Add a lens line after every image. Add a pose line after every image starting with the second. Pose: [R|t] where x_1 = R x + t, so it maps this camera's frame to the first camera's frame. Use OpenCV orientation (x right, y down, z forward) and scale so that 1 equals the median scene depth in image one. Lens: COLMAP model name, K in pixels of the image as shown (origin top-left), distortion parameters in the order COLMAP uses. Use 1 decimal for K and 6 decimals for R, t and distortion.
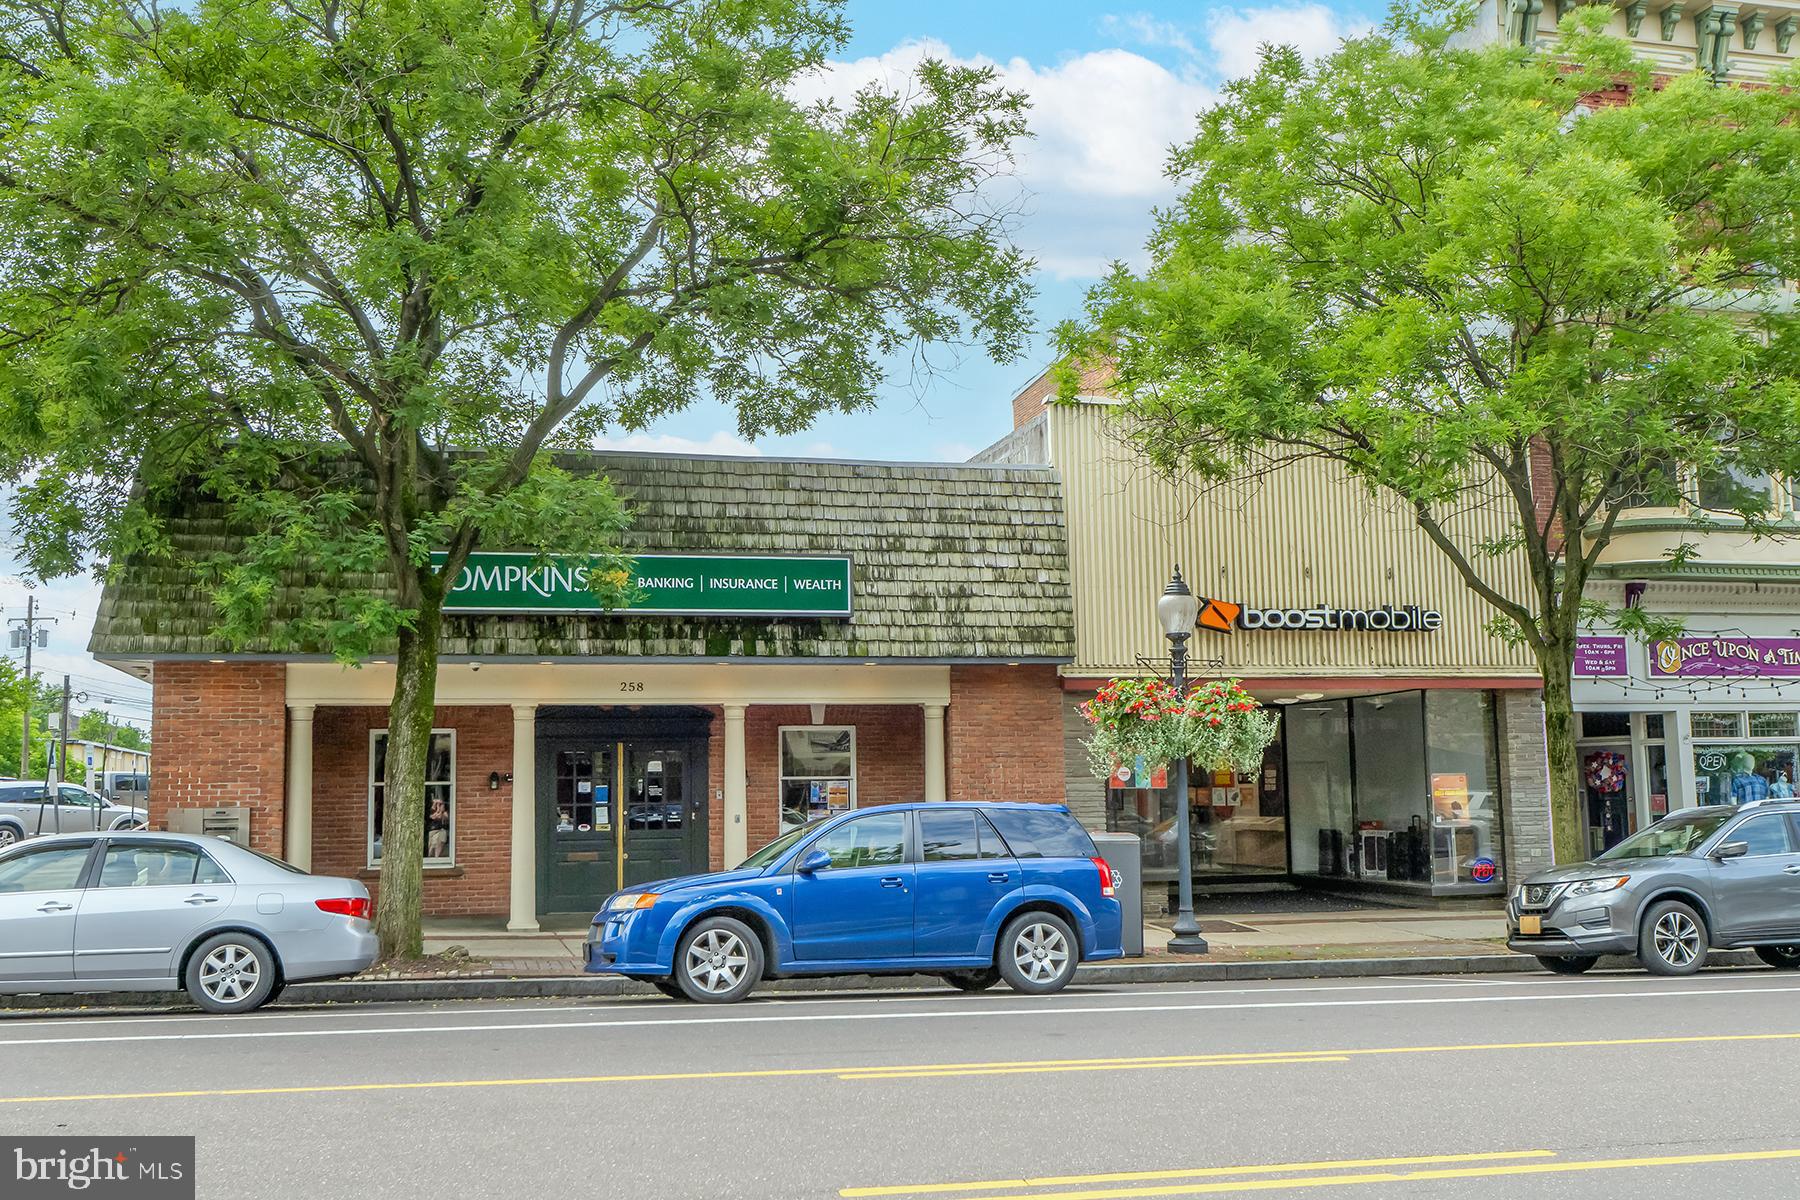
lens RADIAL K [[1822.9, 0, 901.1], [0, 1822.9, 572.6], [0, 0, 1]] dist [0.000090, -0.001264]
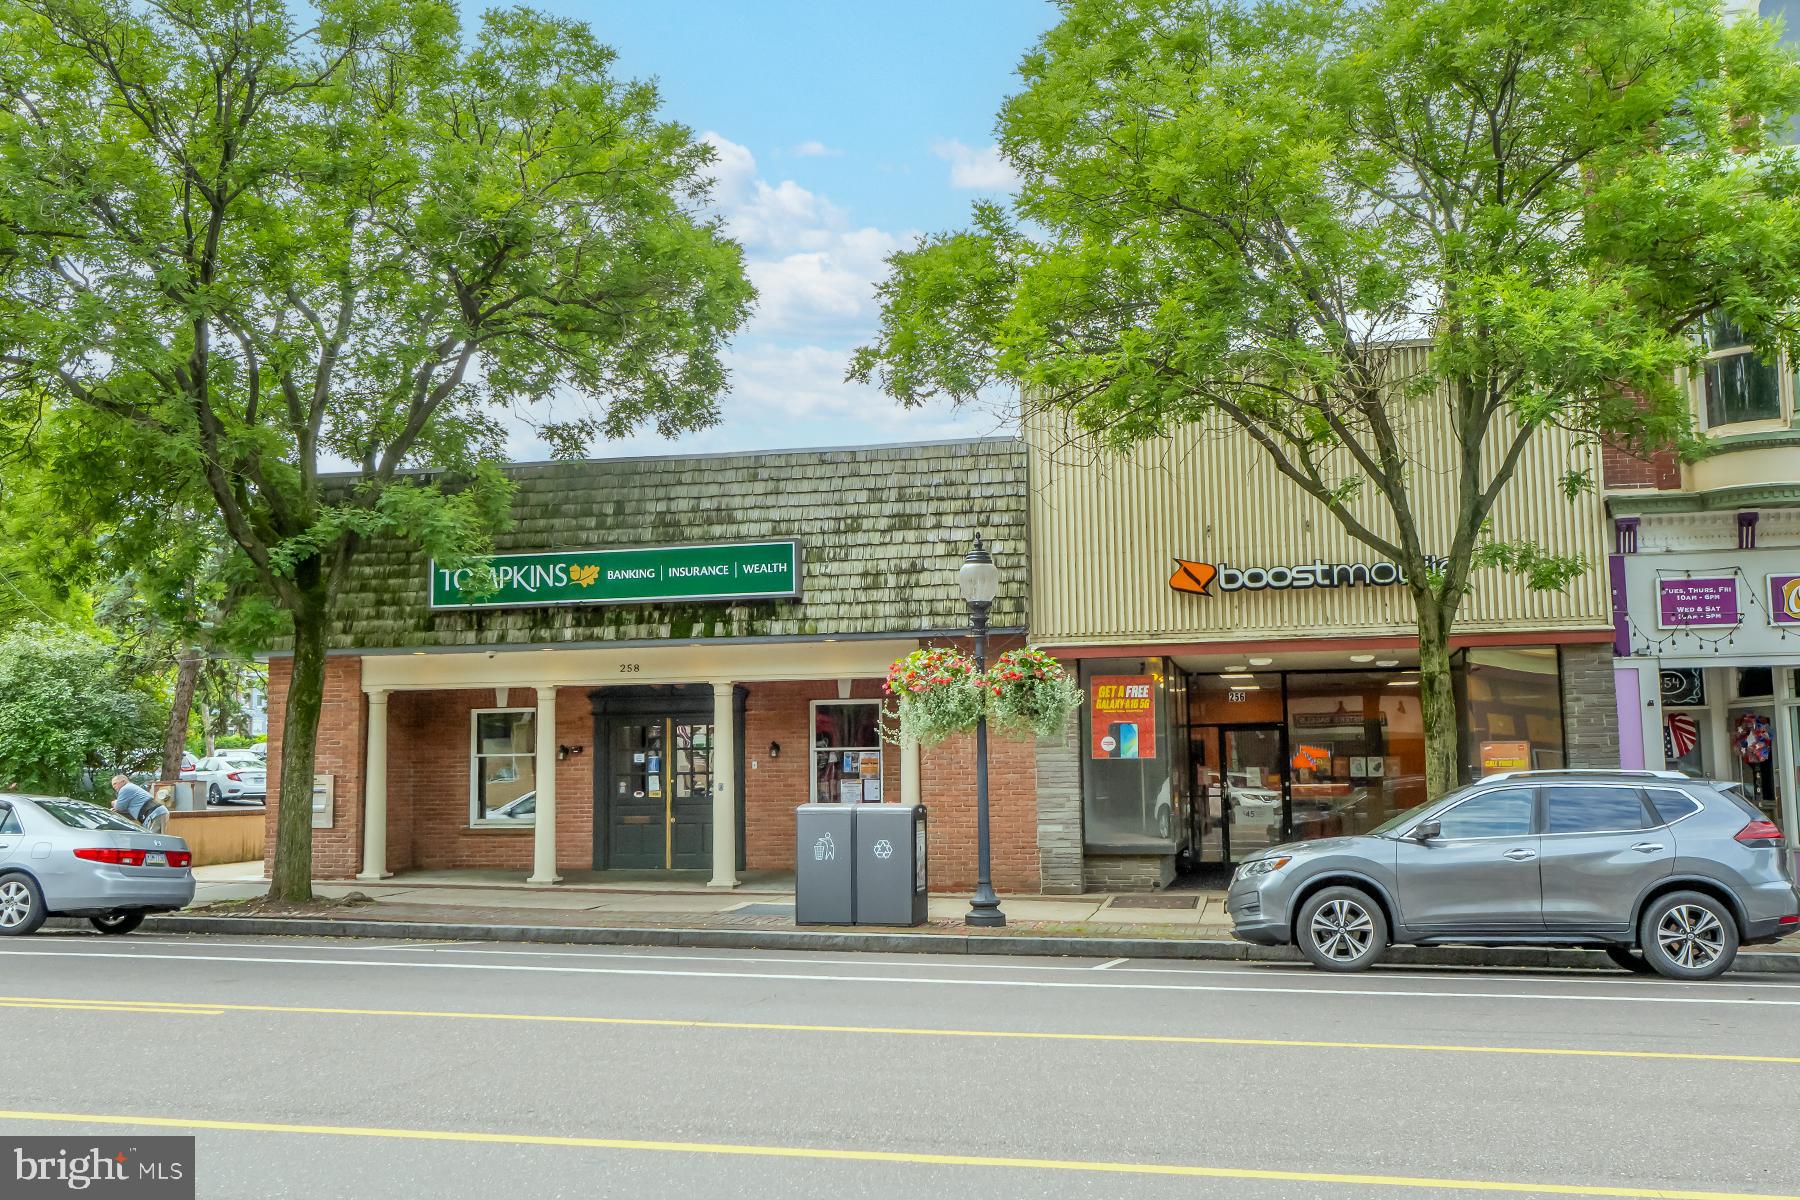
lens RADIAL K [[1754.0, 0, 902.2], [0, 1754.0, 570.9], [0, 0, 1]] dist [-0.000607, 0.002182]
pose [[0.889291, -0.049760, -0.454628, 0.482913], [0.055211, 0.998474, -0.001289, 0.013624], [0.453998, -0.023954, 0.890681, 0.119795]]
